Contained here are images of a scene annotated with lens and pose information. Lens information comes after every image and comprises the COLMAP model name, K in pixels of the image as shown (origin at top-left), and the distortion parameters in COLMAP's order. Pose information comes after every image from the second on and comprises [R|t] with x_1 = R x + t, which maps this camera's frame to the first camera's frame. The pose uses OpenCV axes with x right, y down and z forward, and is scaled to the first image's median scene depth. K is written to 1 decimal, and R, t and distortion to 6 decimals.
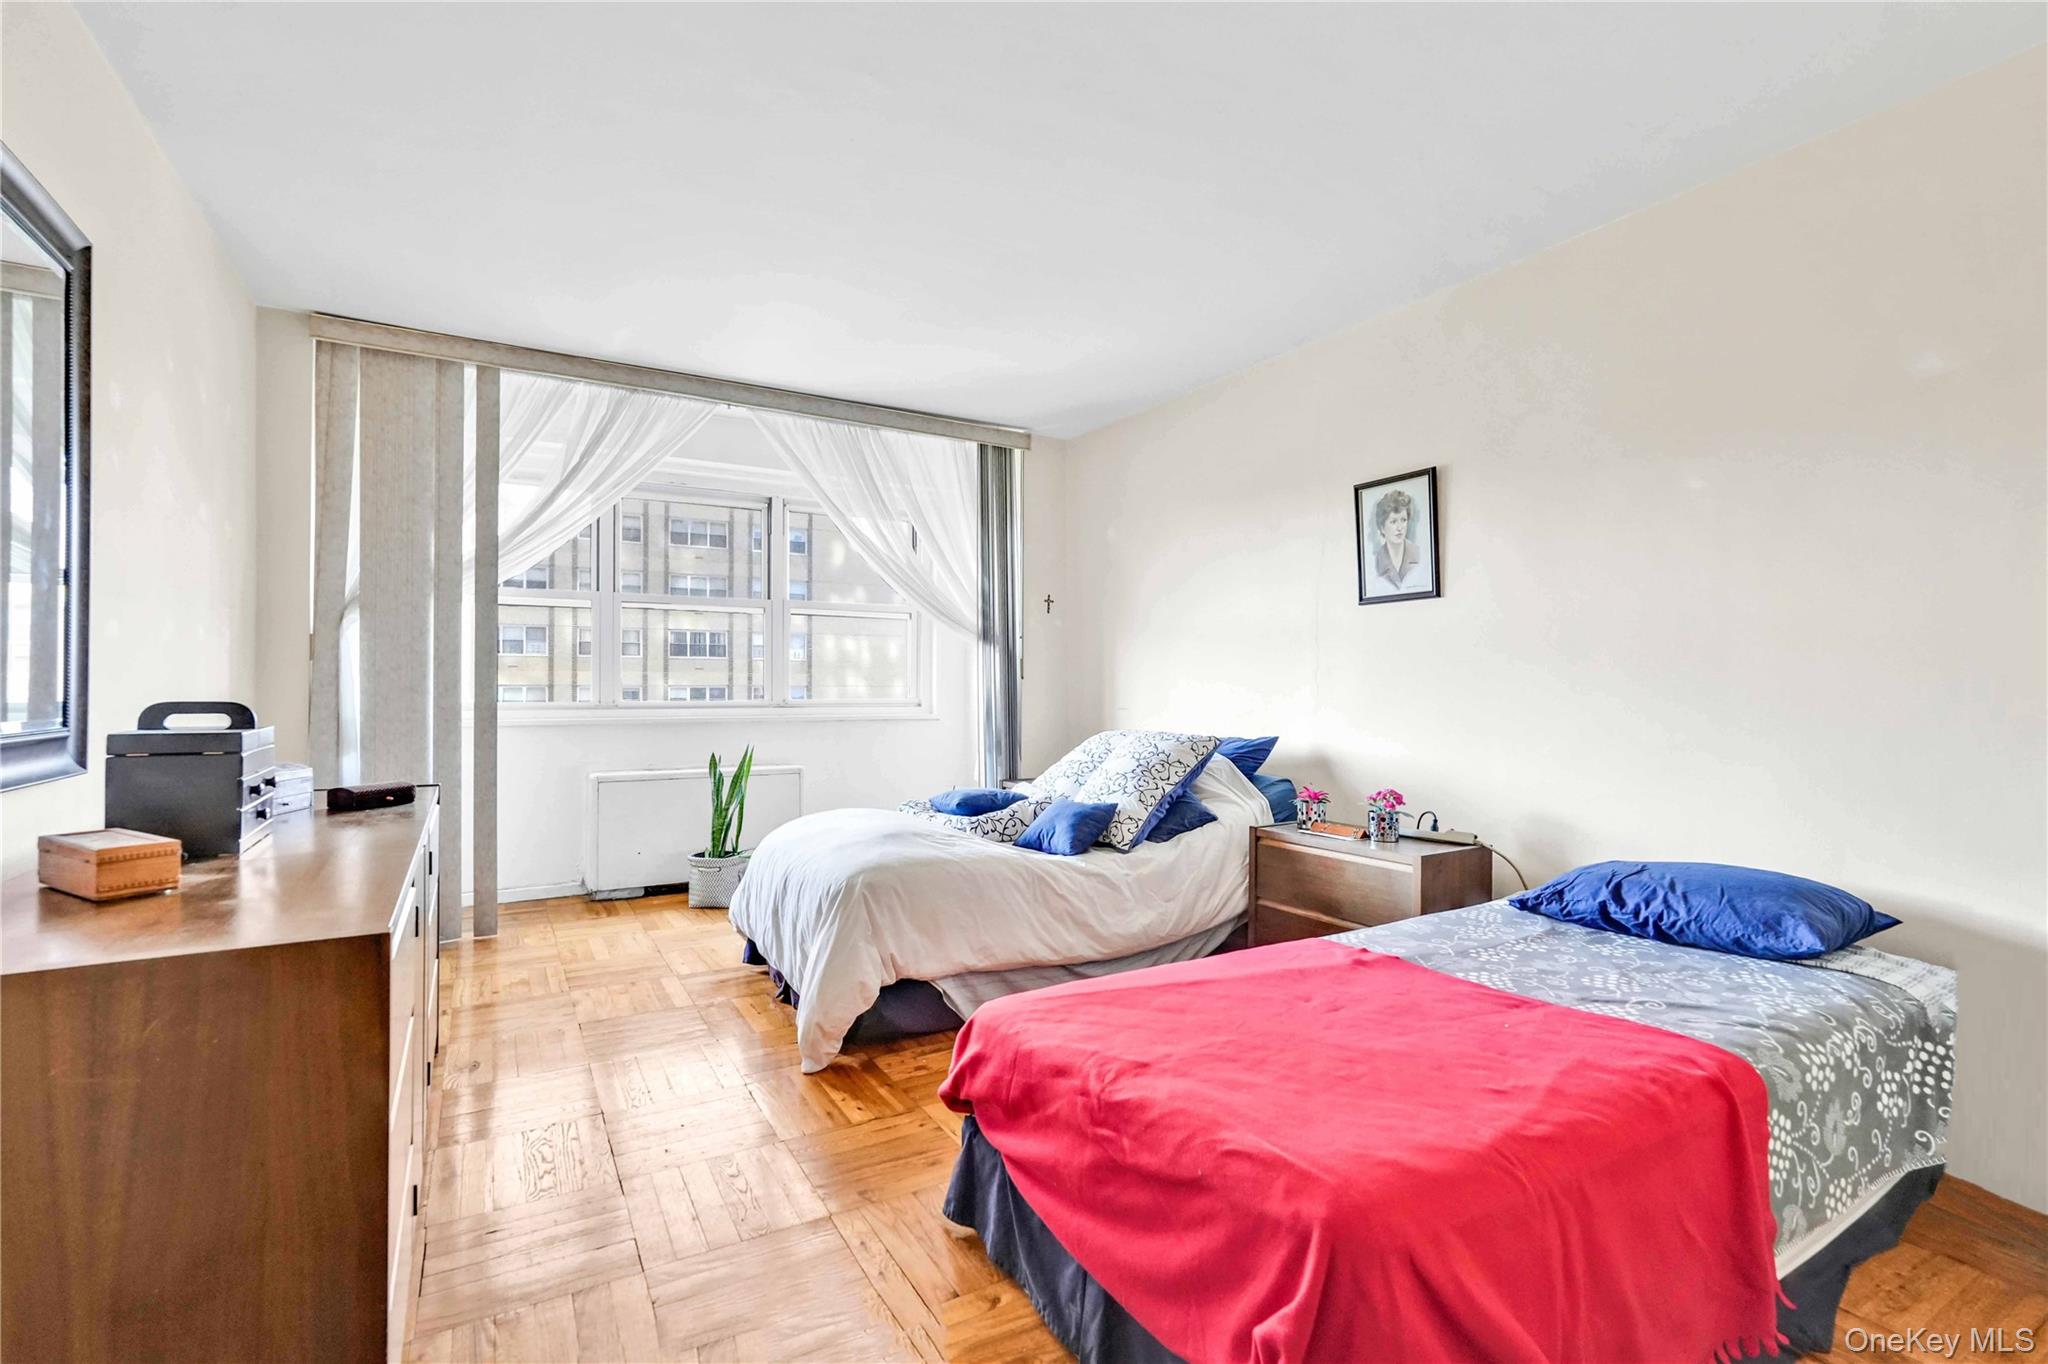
lens RADIAL K [[909.9, 0, 1023.8], [0, 909.9, 744.9], [0, 0, 1]] dist [-0.034756, 0.000552]
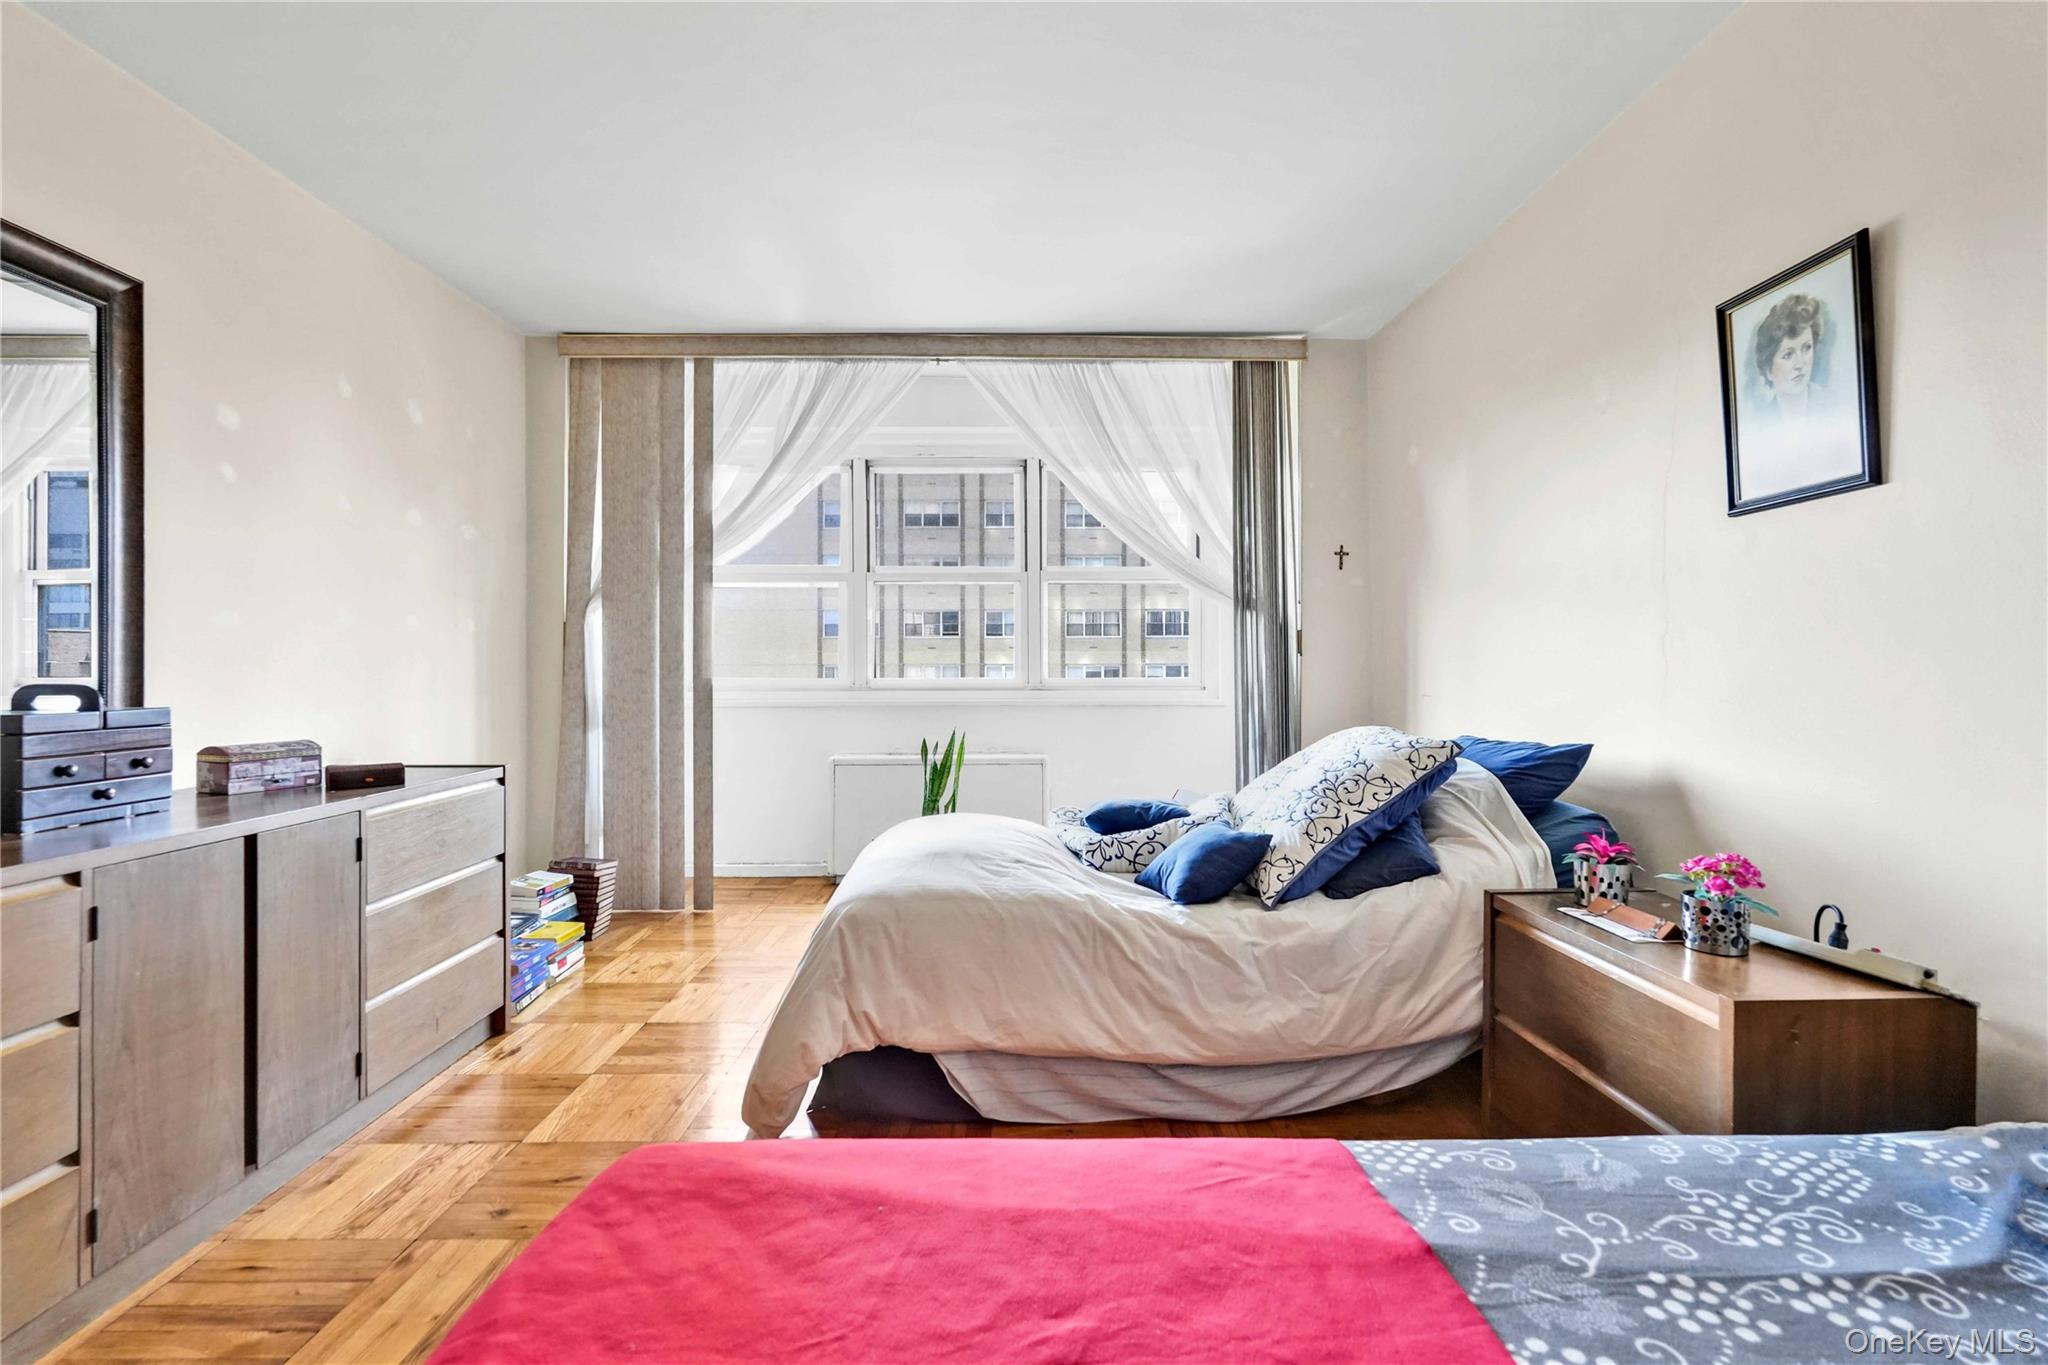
lens RADIAL K [[930.1, 0, 1026.2], [0, 930.1, 702.8], [0, 0, 1]] dist [-0.016283, 0.008375]
pose [[0.864426, 0.012810, -0.502597, 0.284943], [-0.024316, 0.999571, -0.016345, -0.018796], [0.502172, 0.026350, 0.864366, 0.289135]]
